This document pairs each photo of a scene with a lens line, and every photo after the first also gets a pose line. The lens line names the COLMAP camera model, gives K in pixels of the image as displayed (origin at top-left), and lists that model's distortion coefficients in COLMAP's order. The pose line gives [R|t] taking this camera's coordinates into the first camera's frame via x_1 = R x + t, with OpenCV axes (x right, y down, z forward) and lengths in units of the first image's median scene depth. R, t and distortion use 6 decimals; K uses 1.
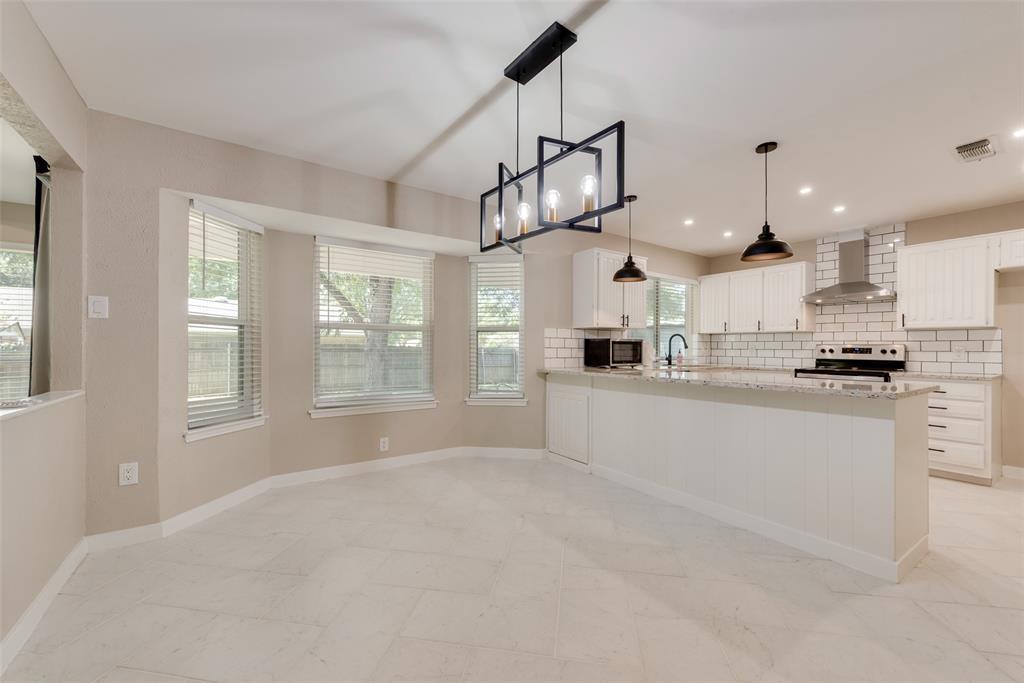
lens RADIAL K [[400.0, 0, 513.5], [0, 400.0, 342.5], [0, 0, 1]] dist [0.010644, -0.002720]
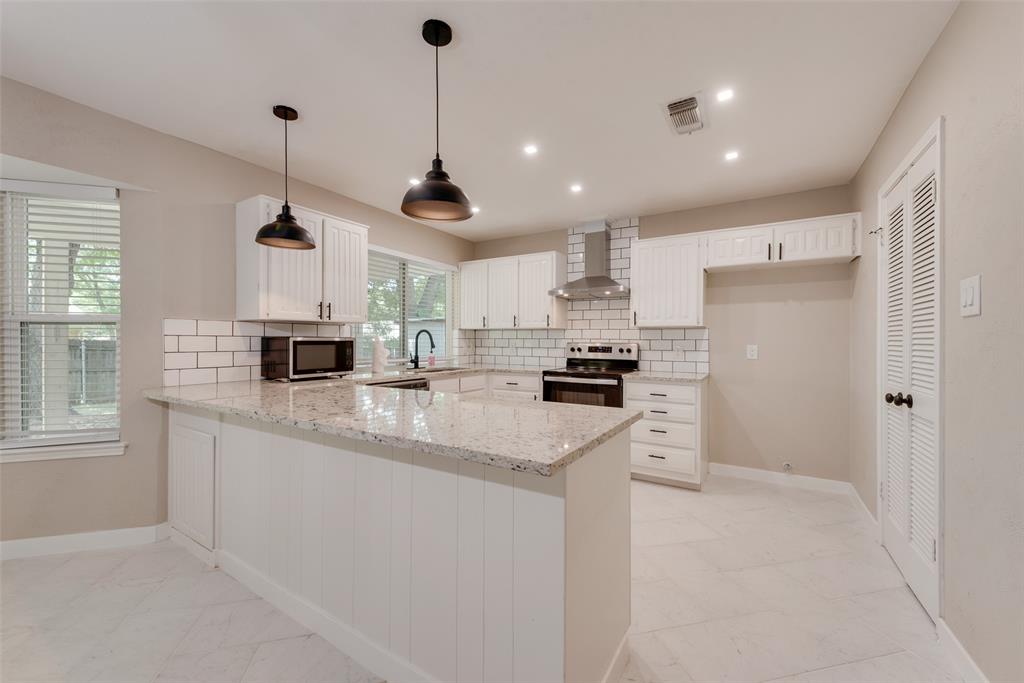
lens RADIAL K [[400.0, 0, 512.1], [0, 400.0, 334.3], [0, 0, 1]] dist [0.010644, -0.002720]
pose [[0.913602, 0.003697, 0.406594, 0.295201], [-0.002865, 0.999992, -0.002655, -0.012719], [-0.406600, 0.001261, 0.913605, 0.237906]]
